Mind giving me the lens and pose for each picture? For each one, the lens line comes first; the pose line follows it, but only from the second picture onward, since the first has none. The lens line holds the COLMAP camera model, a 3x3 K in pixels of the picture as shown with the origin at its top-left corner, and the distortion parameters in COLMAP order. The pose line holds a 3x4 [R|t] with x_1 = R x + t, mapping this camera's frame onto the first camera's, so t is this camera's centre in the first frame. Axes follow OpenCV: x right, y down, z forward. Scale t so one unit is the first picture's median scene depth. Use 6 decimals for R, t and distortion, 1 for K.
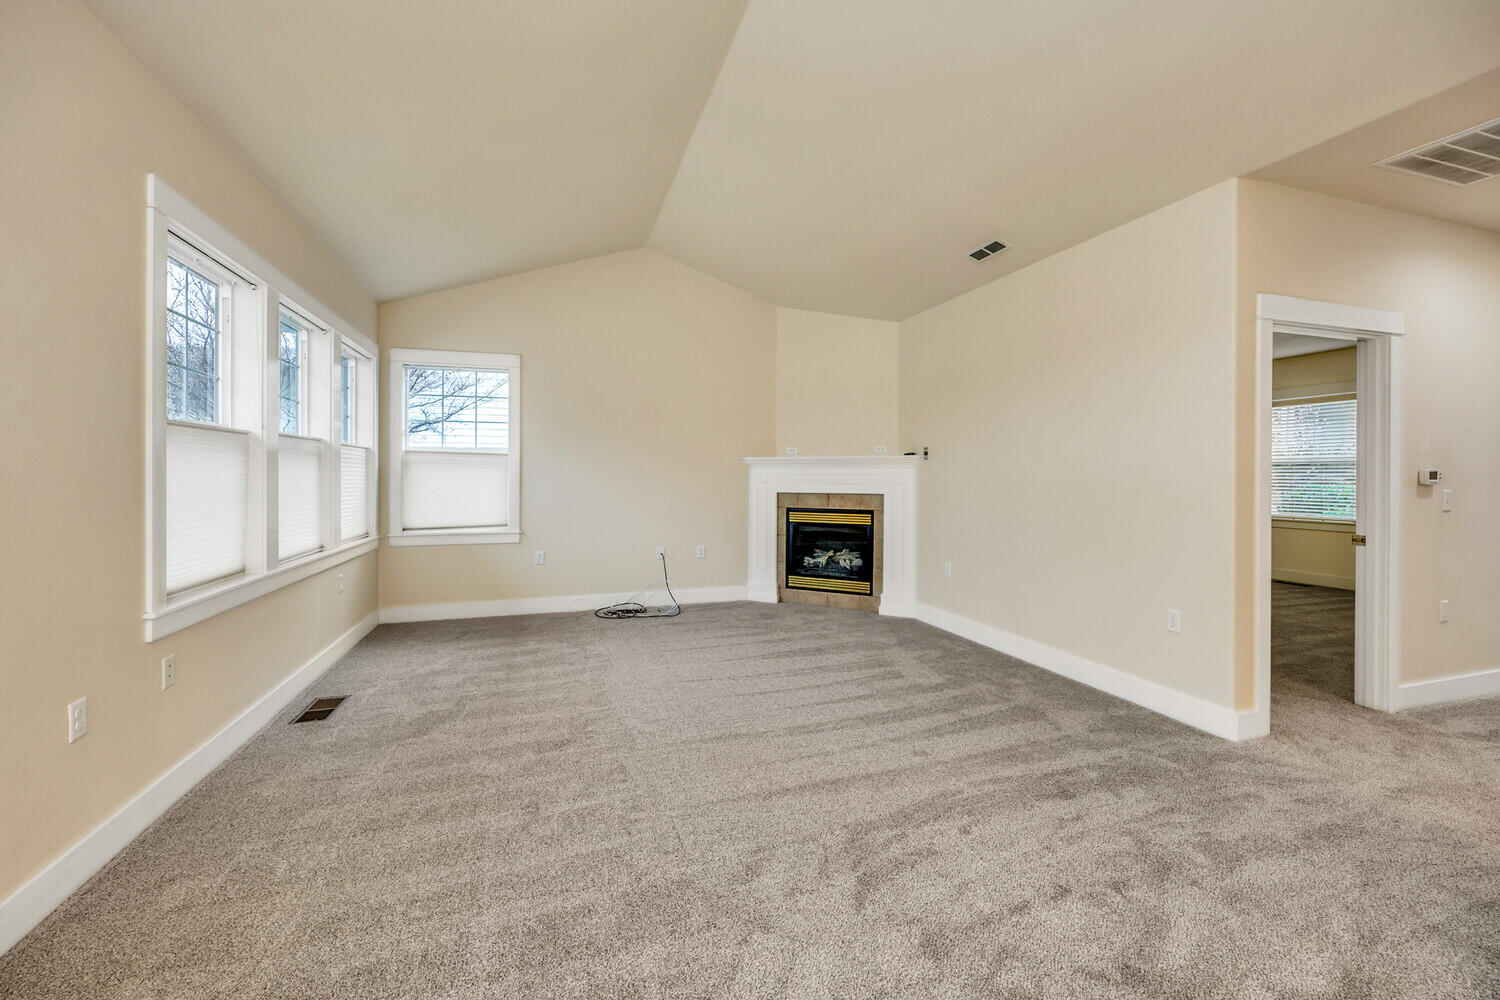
lens RADIAL K [[615.3, 0, 749.3], [0, 615.3, 479.9], [0, 0, 1]] dist [-0.002959, 0.000162]
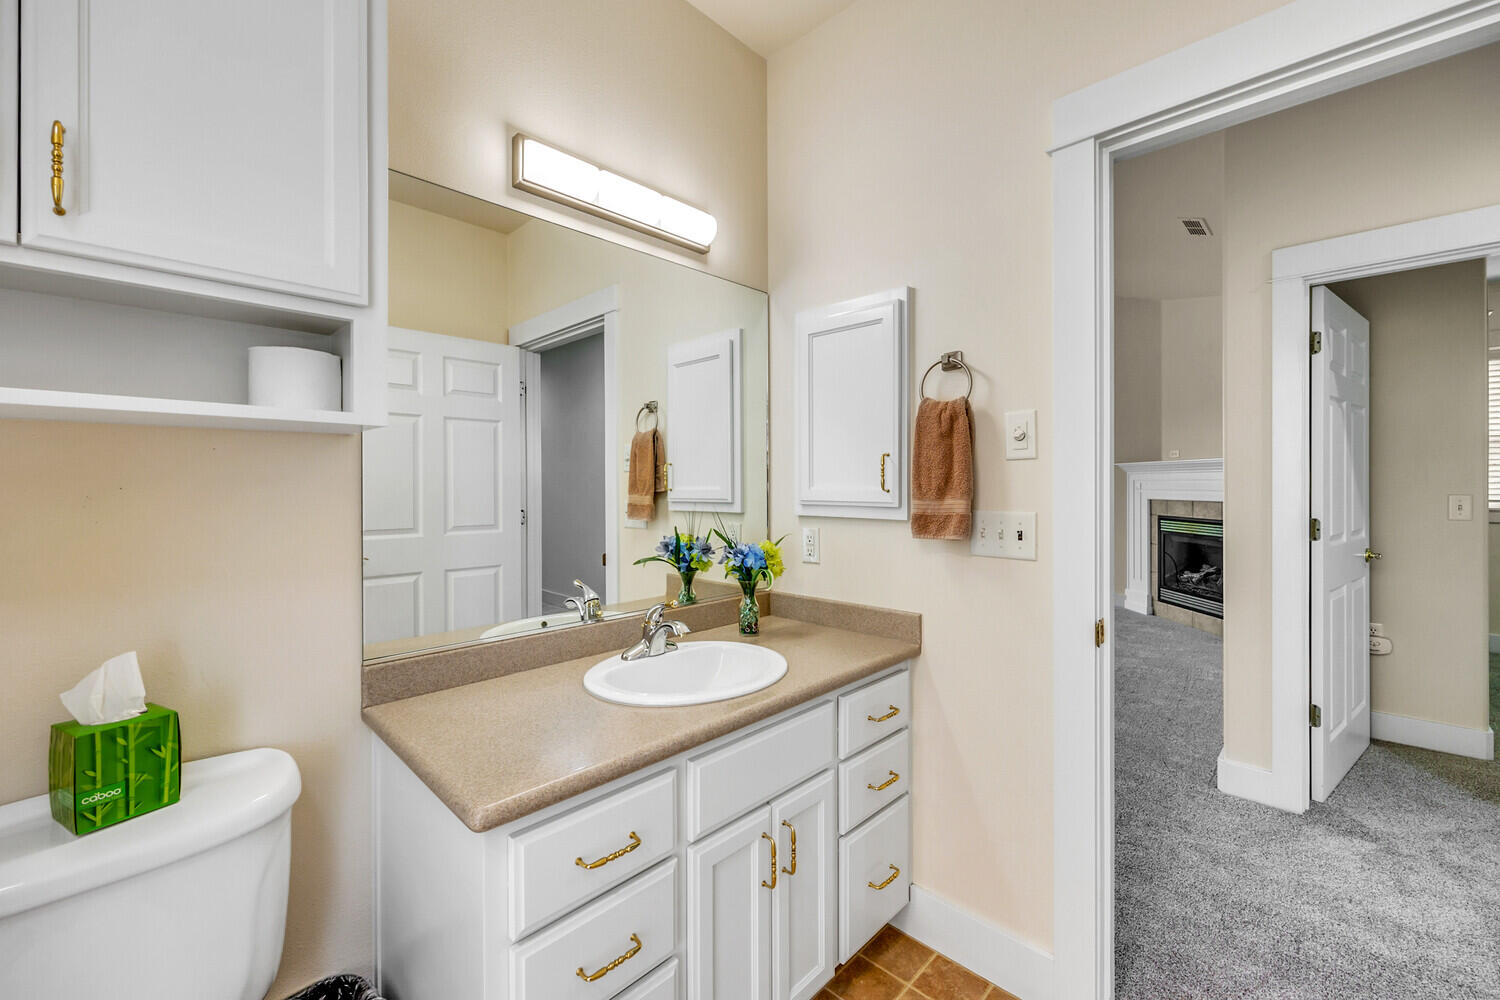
lens RADIAL K [[608.8, 0, 749.9], [0, 608.8, 493.3], [0, 0, 1]] dist [-0.002844, -0.000202]
pose [[0.465963, 0.007184, -0.884775, 0.904157], [-0.001519, 0.999972, 0.007319, 0.007951], [0.884803, -0.002066, 0.465961, 0.020024]]
